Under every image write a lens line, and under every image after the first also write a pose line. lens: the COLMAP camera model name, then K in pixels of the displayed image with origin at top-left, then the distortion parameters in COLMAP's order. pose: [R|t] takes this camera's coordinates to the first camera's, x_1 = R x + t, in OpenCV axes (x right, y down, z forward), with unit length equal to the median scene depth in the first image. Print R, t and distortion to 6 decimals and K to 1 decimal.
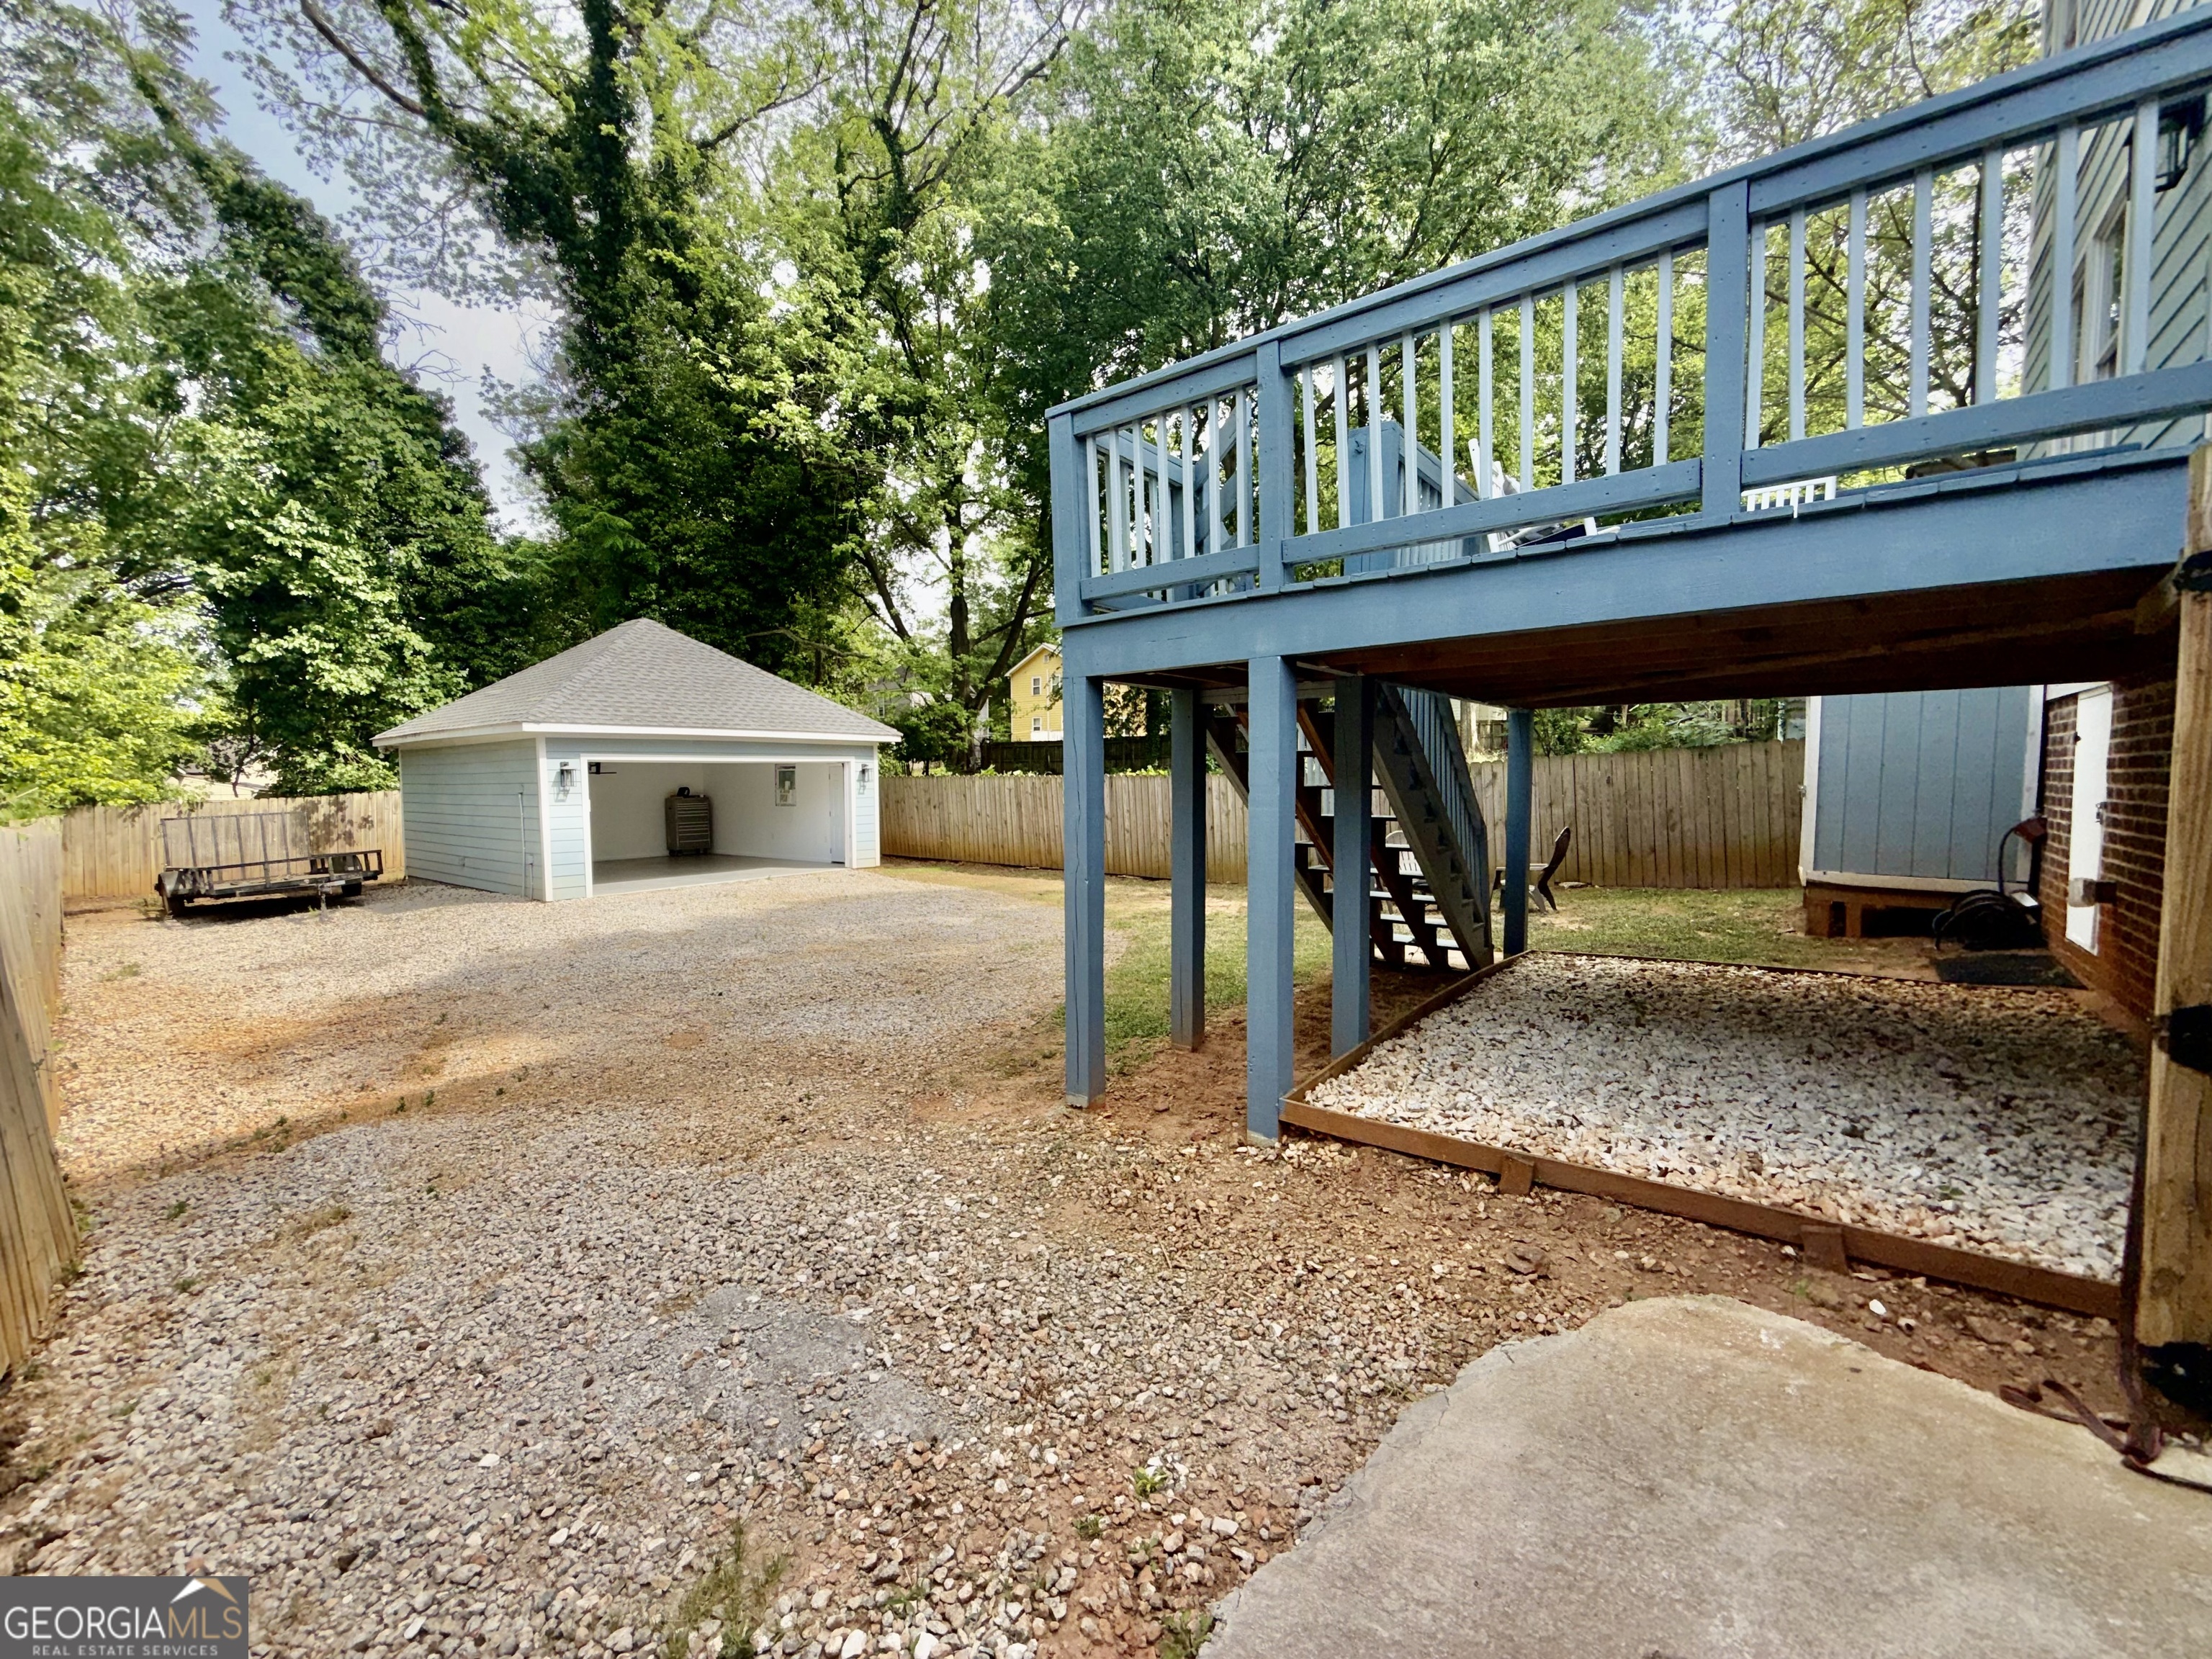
lens RADIAL K [[879.8, 0, 1107.6], [0, 879.8, 833.5], [0, 0, 1]] dist [0.000365, -0.000218]
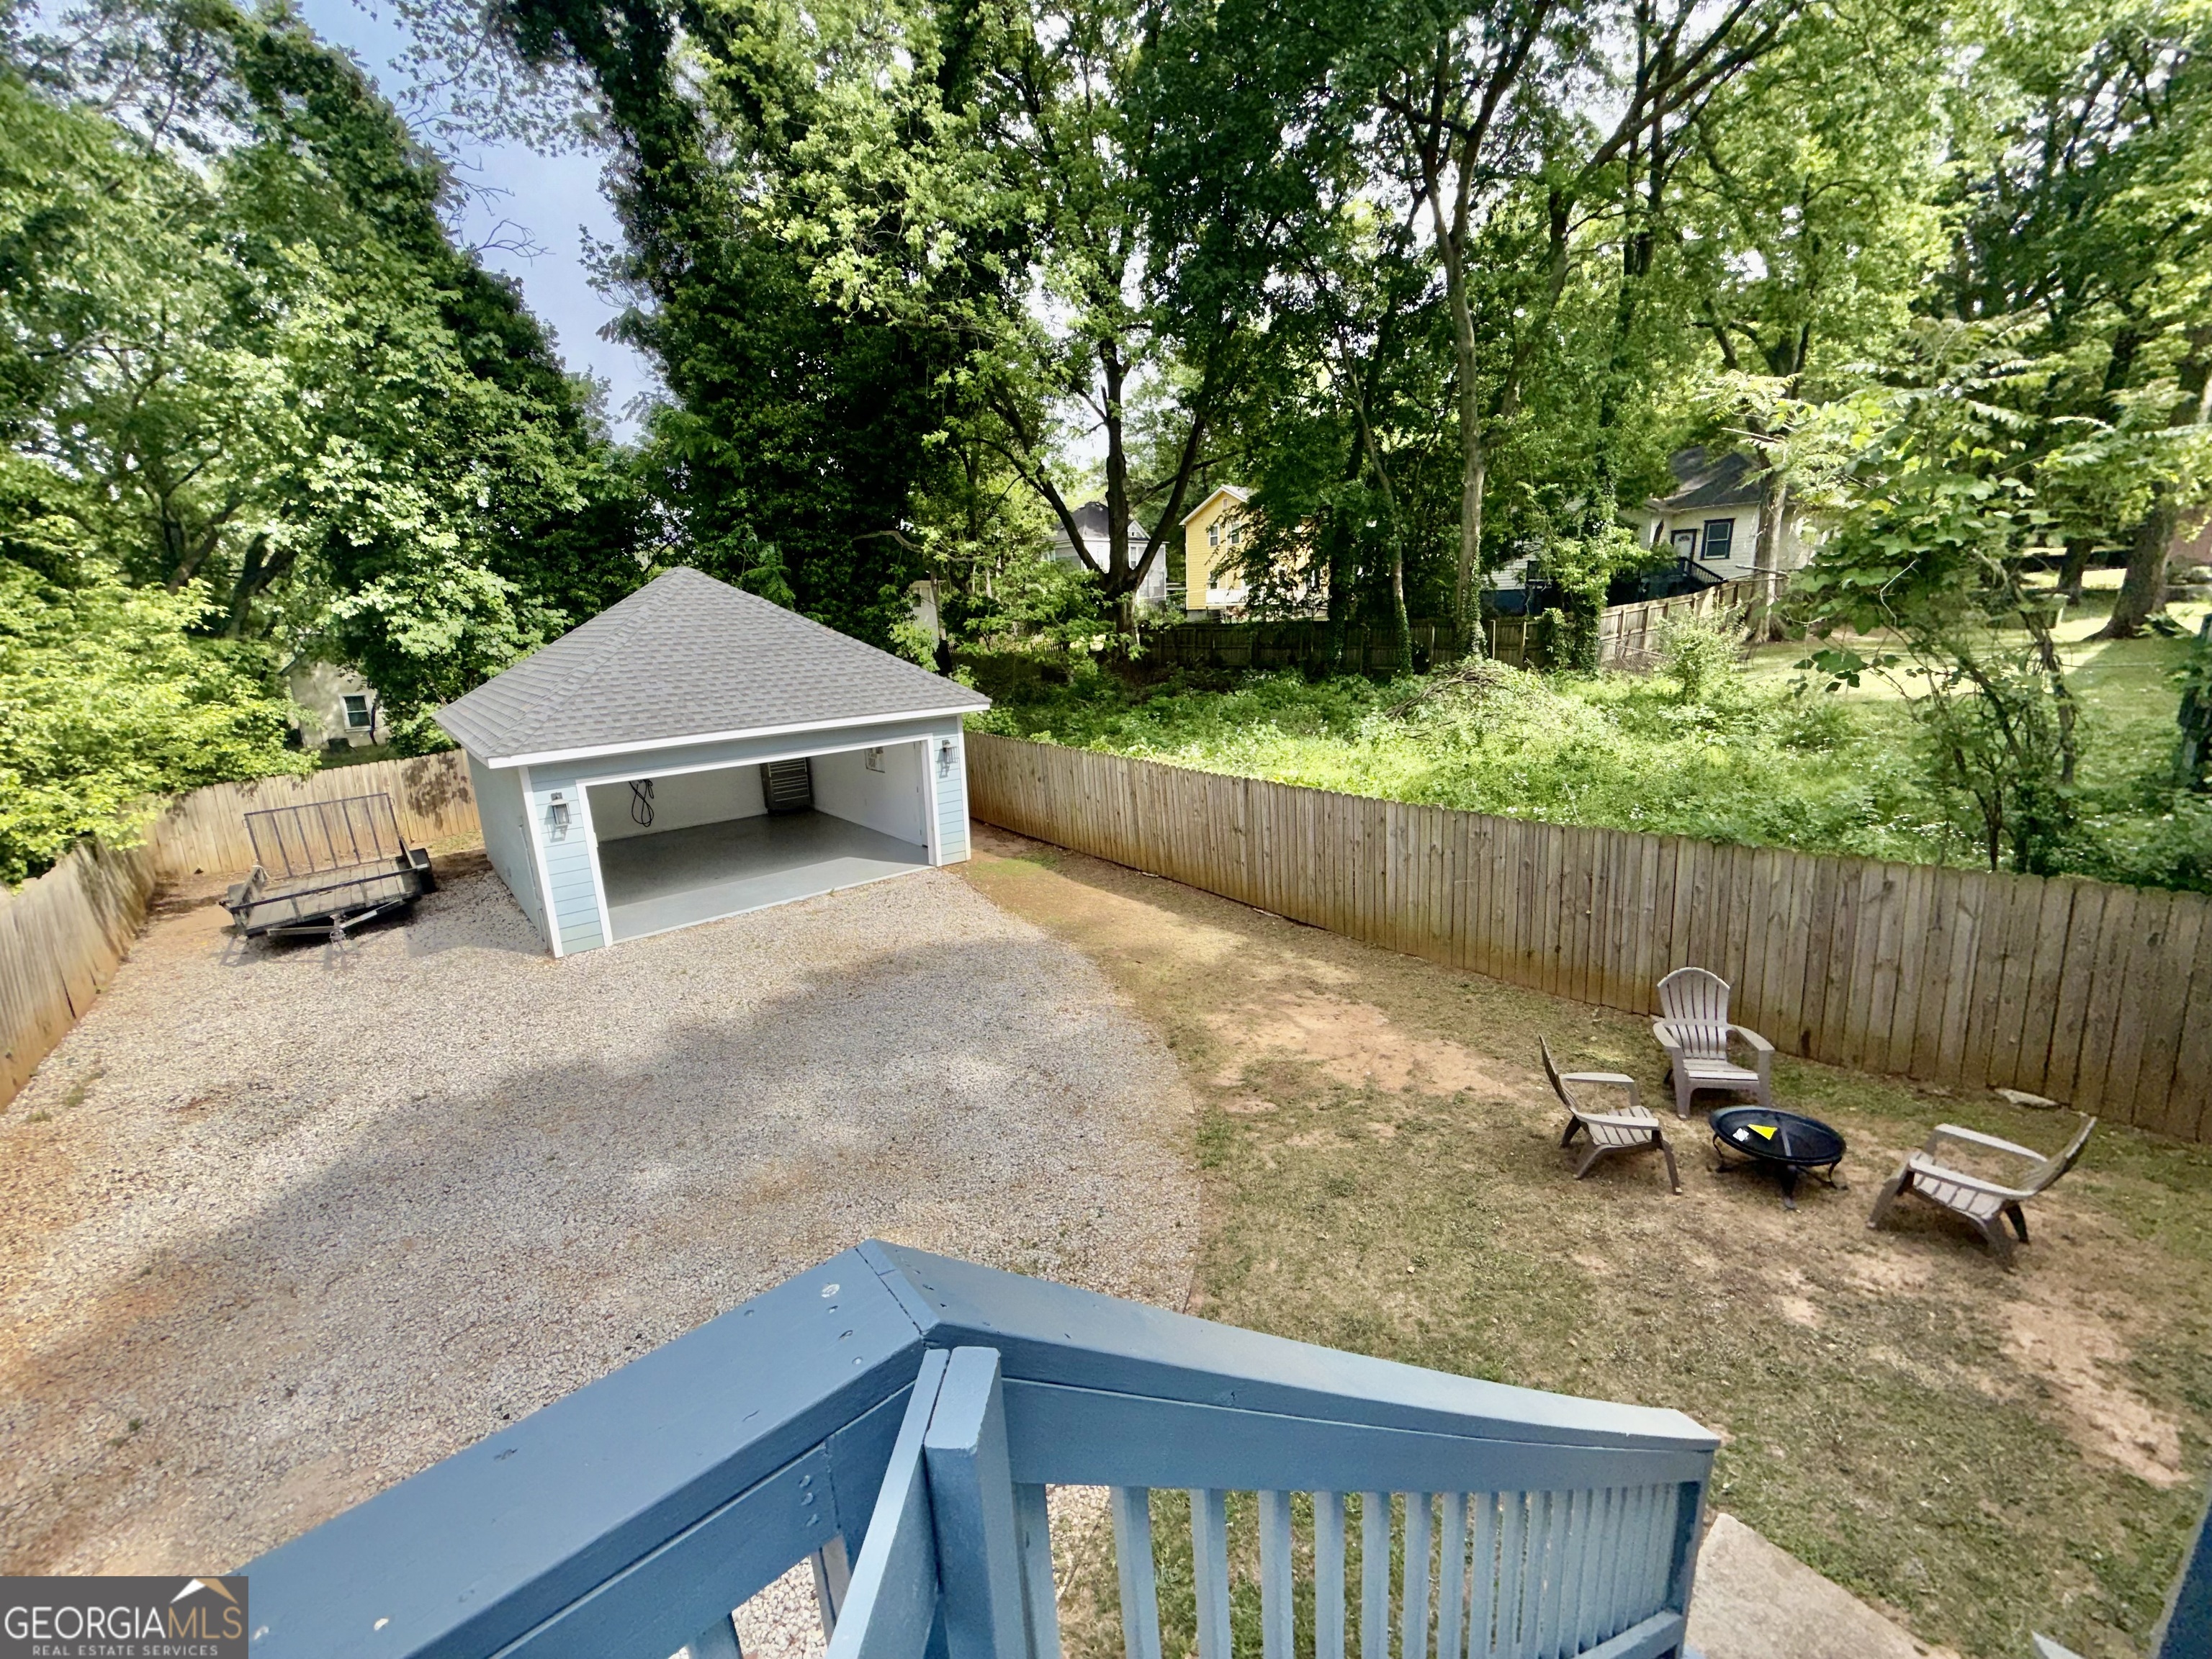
lens RADIAL K [[879.8, 0, 1109.1], [0, 879.8, 831.6], [0, 0, 1]] dist [-0.000130, 0.000188]
pose [[0.977370, 0.029323, -0.209494, 0.035735], [0.010068, 0.982776, 0.184528, -0.121476], [0.211297, -0.182461, 0.960240, 0.199624]]
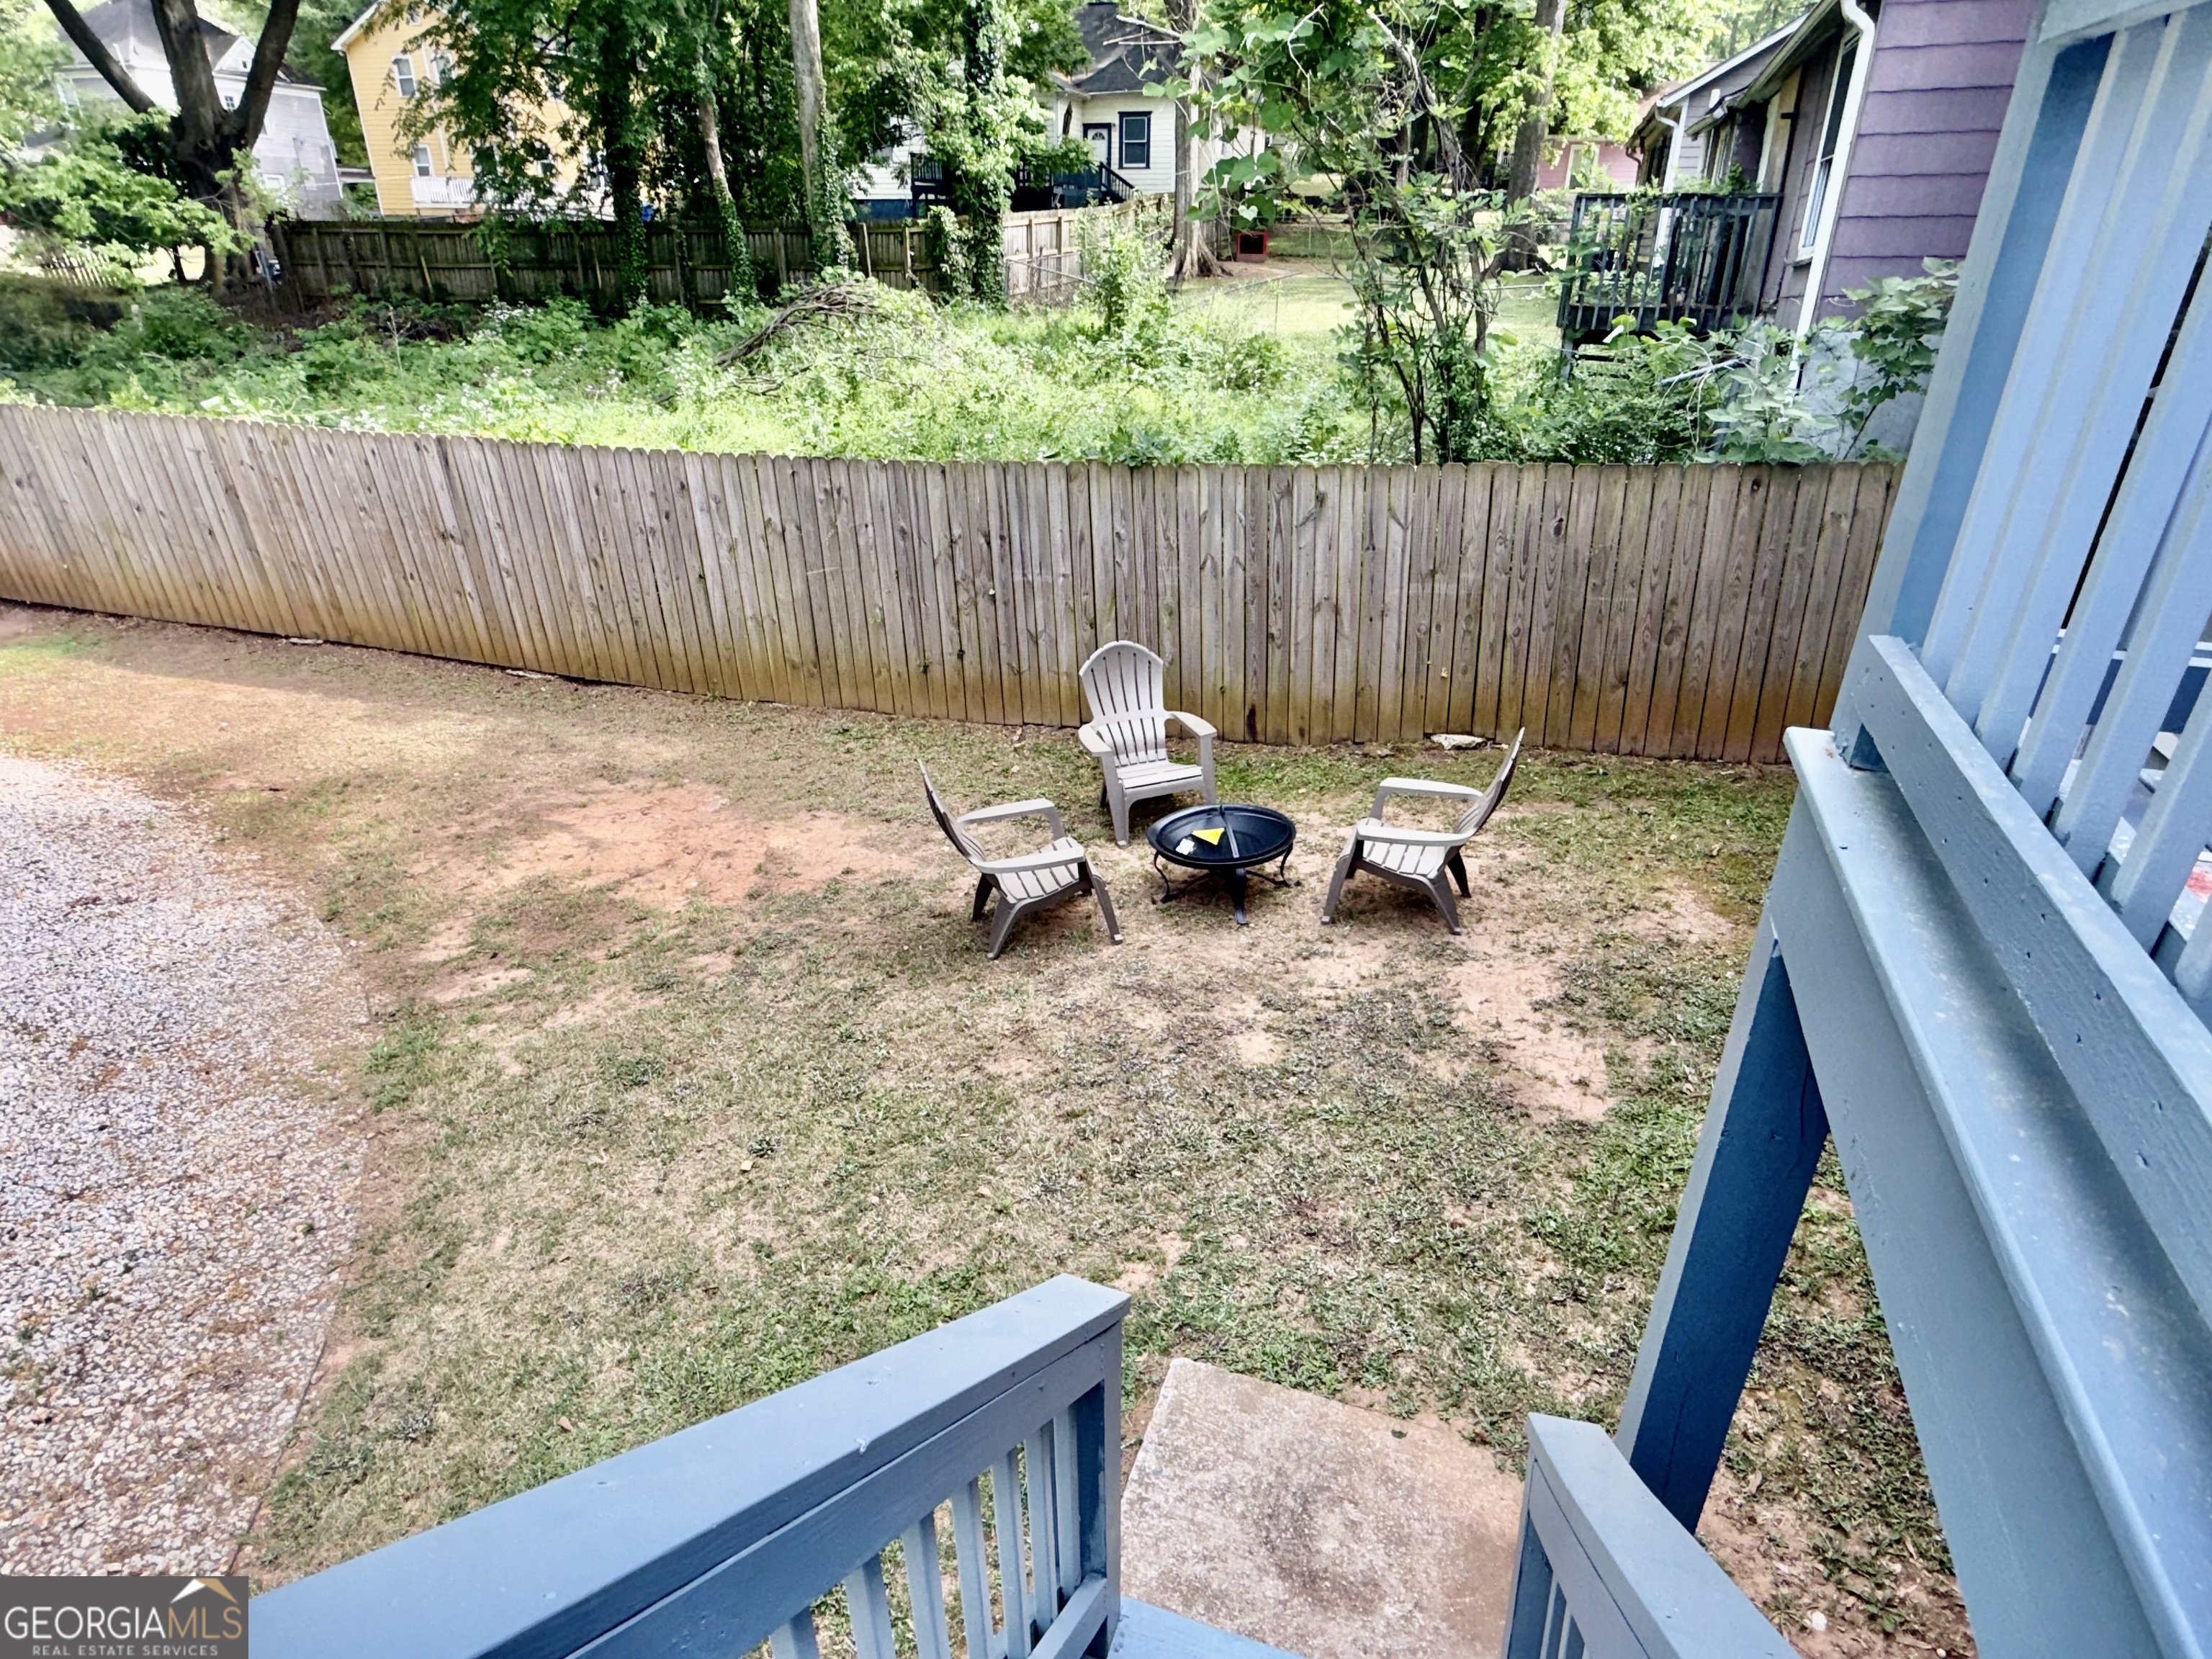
lens RADIAL K [[1228.6, 0, 1106.0], [0, 1228.6, 829.5], [0, 0, 1]] dist [0.002124, 0.000229]
pose [[0.941095, -0.131369, 0.311582, 0.070910], [0.005860, 0.927646, 0.373415, -0.083079], [-0.338093, -0.349593, 0.873772, 0.251585]]
